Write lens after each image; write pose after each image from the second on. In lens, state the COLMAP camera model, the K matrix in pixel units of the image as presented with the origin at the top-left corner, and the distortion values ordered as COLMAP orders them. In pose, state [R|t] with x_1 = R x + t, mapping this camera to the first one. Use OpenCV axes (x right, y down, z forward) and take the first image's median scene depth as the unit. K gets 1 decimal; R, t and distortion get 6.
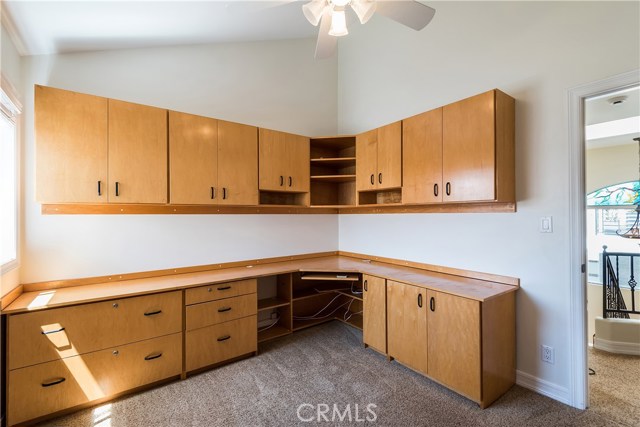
lens RADIAL K [[298.4, 0, 319.7], [0, 298.4, 212.7], [0, 0, 1]] dist [0.016586, 0.000193]
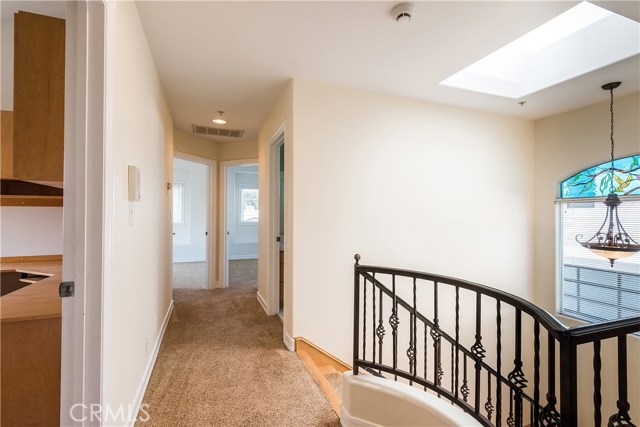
lens RADIAL K [[298.4, 0, 318.9], [0, 298.4, 214.6], [0, 0, 1]] dist [0.016586, 0.000193]
pose [[0.965806, 0.005561, -0.259207, 0.887653], [-0.004491, 0.999979, 0.004719, 0.021917], [0.259228, -0.003394, 0.965810, 0.348831]]
